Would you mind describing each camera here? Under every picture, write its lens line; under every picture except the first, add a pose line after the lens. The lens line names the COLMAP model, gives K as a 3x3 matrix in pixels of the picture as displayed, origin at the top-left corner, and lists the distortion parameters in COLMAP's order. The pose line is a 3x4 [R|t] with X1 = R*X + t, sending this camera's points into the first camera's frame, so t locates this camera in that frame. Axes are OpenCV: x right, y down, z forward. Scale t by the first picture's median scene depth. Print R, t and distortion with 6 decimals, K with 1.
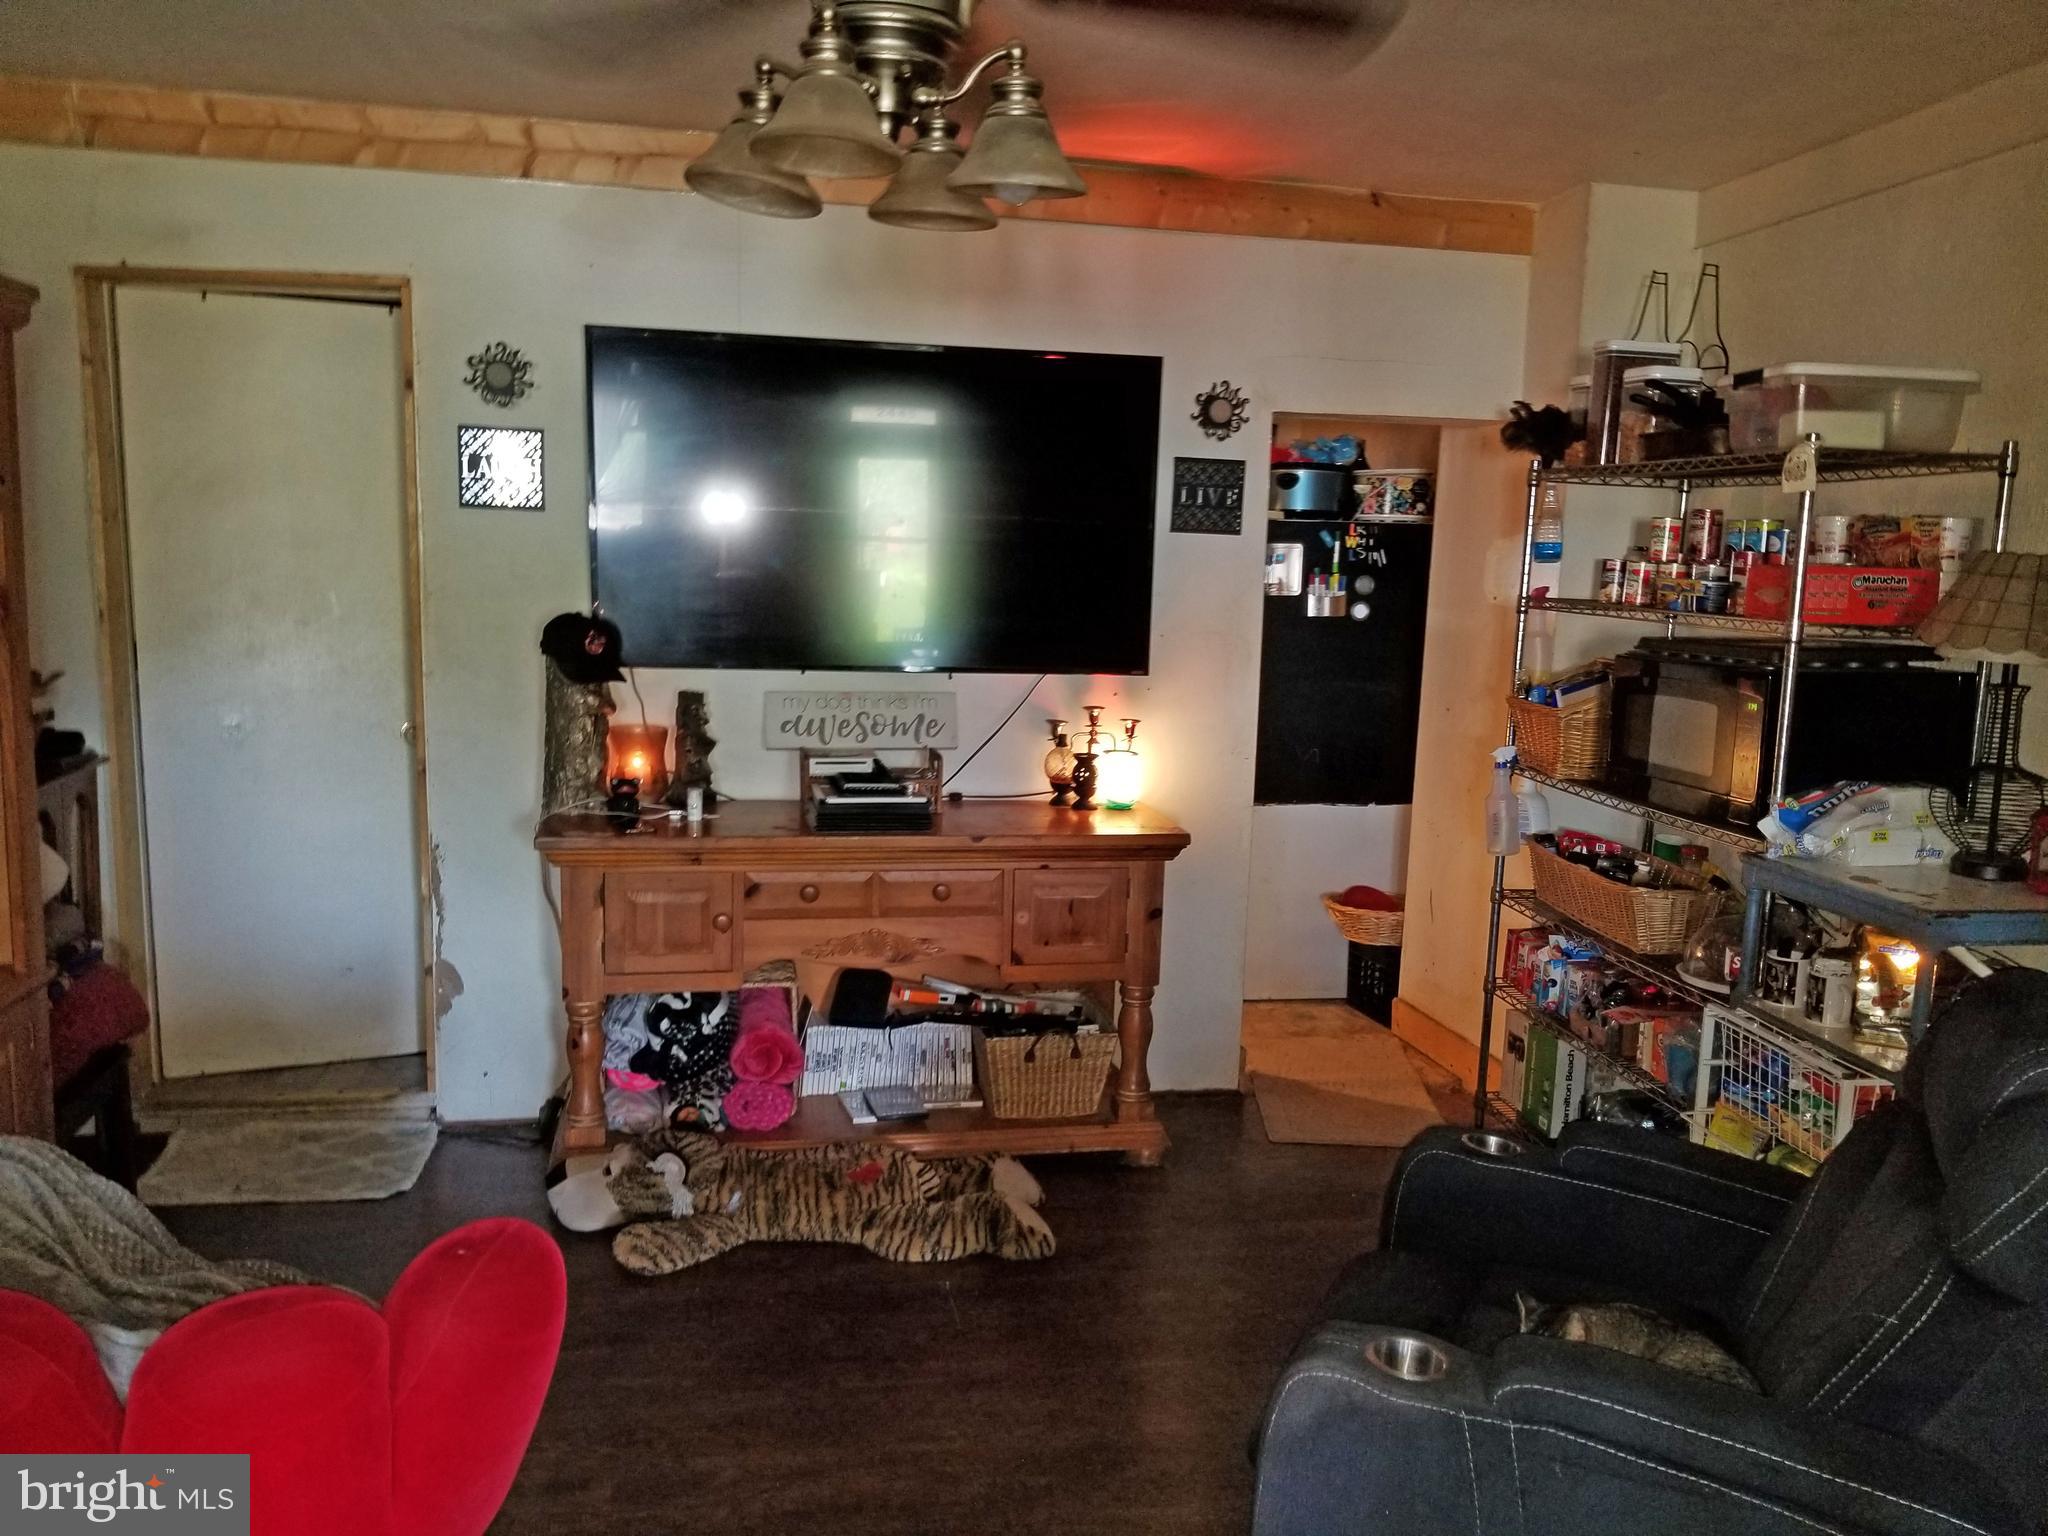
lens RADIAL K [[1545.2, 0, 1027.9], [0, 1545.2, 812.0], [0, 0, 1]] dist [0.006180, -0.005216]
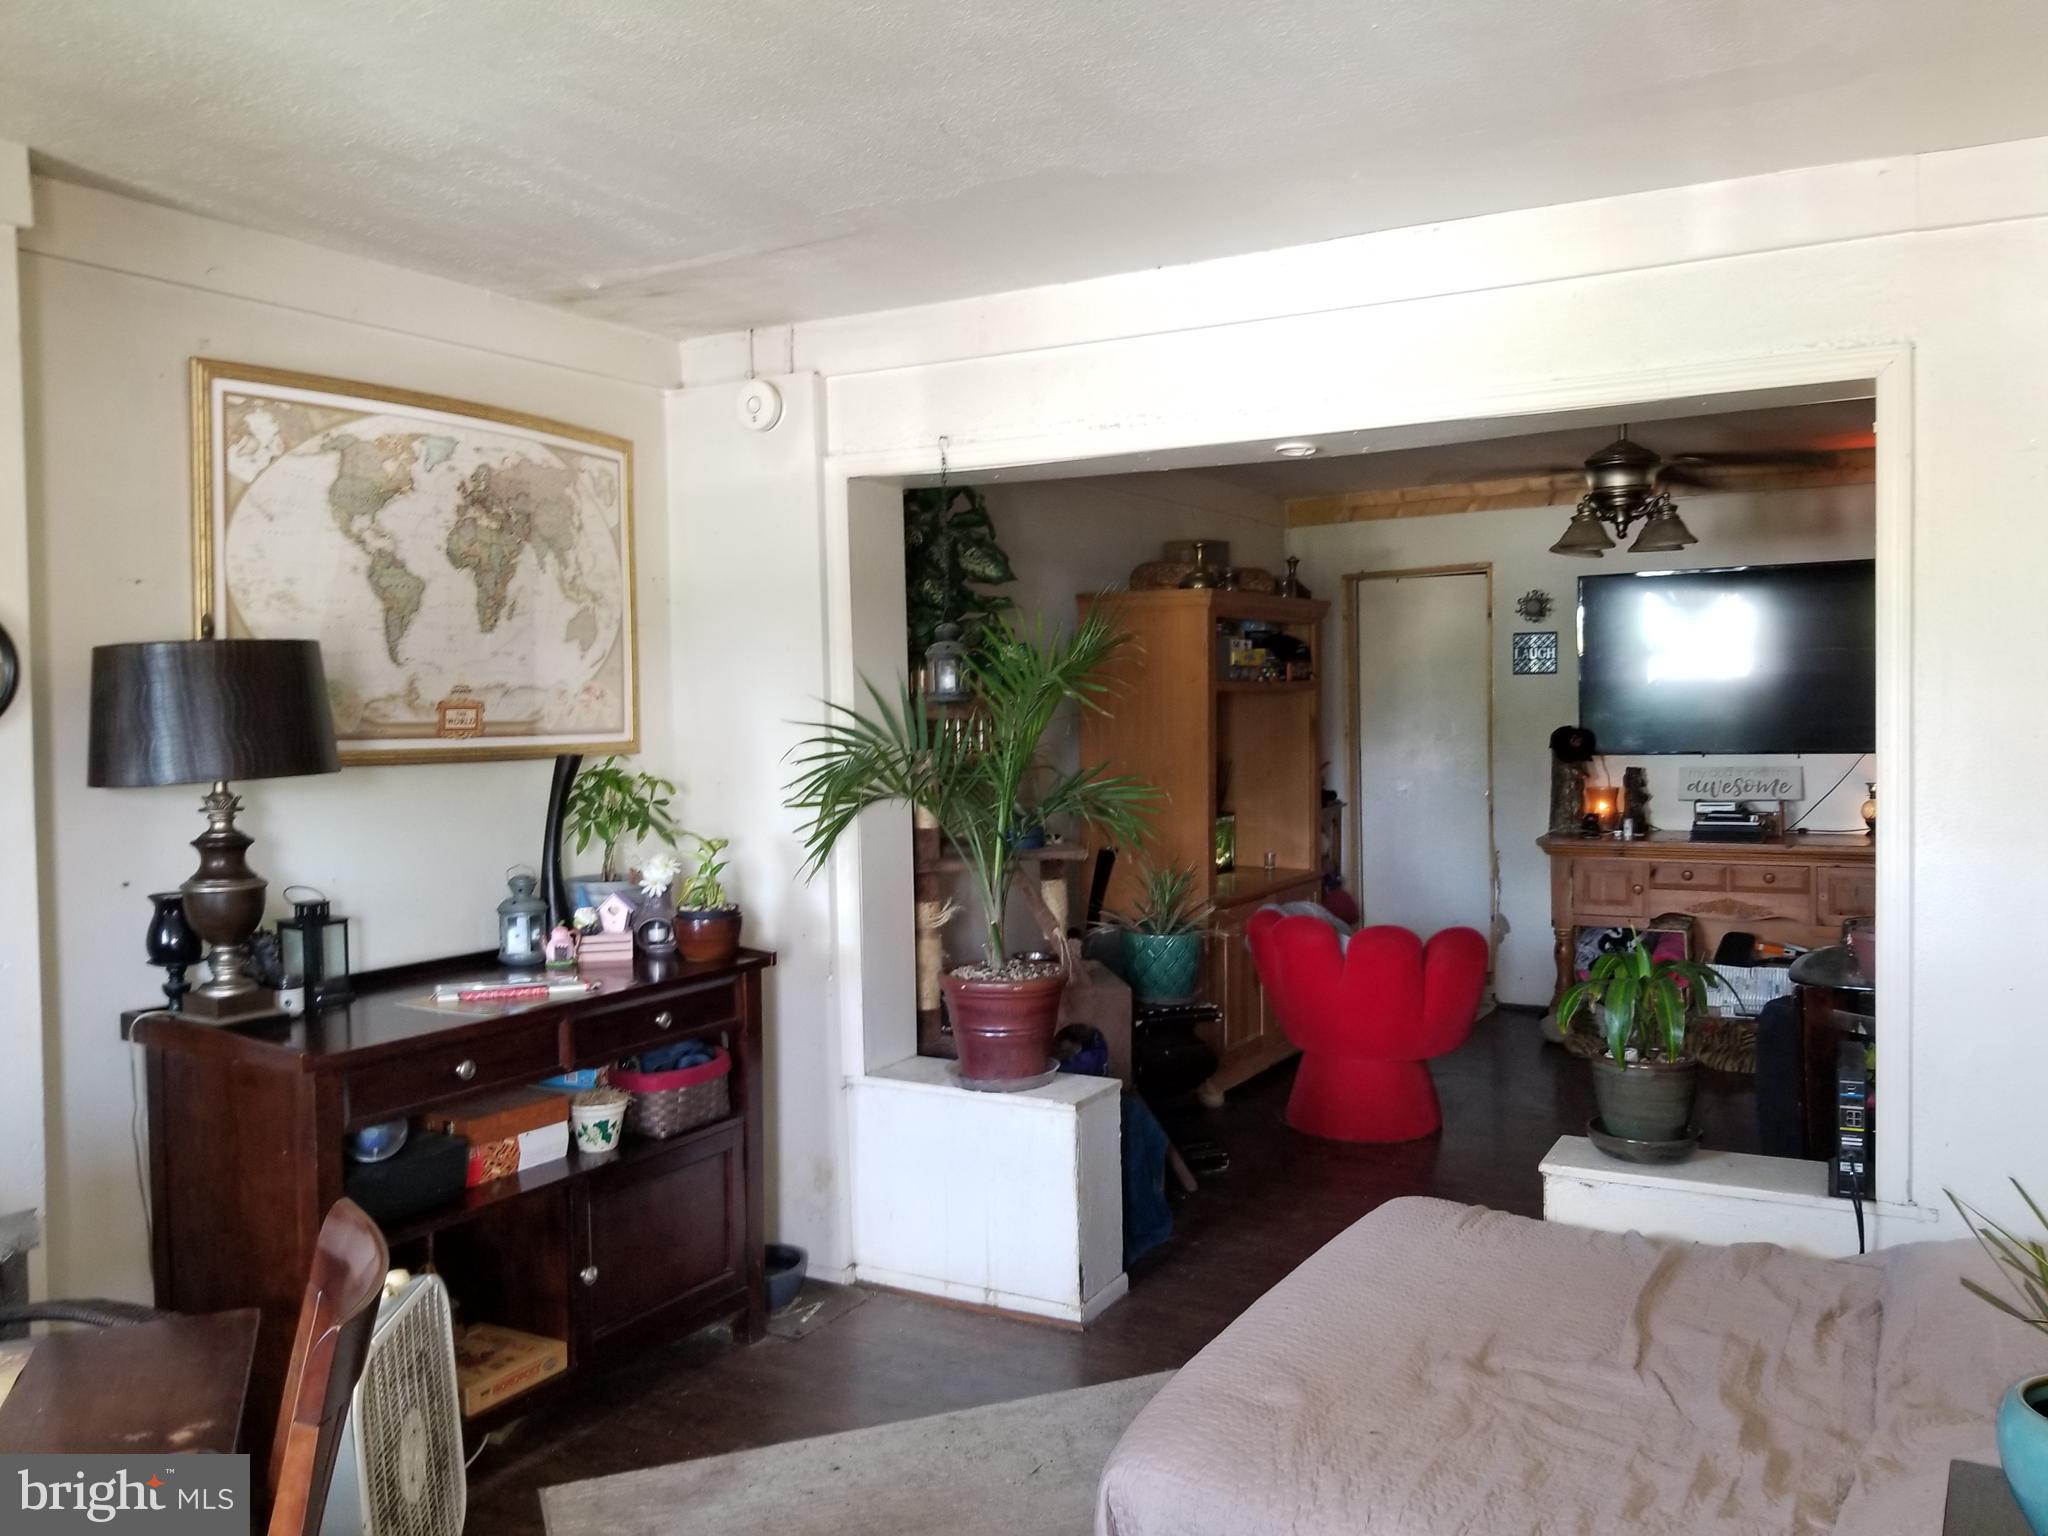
lens RADIAL K [[1597.2, 0, 1024.0], [0, 1597.2, 768.0], [0, 0, 1]] dist [0.109603, -0.235178]
pose [[0.743118, -0.021934, -0.668800, 0.530955], [-0.060512, 0.993165, -0.099808, 0.158631], [0.666418, 0.114640, 0.736712, -0.890938]]
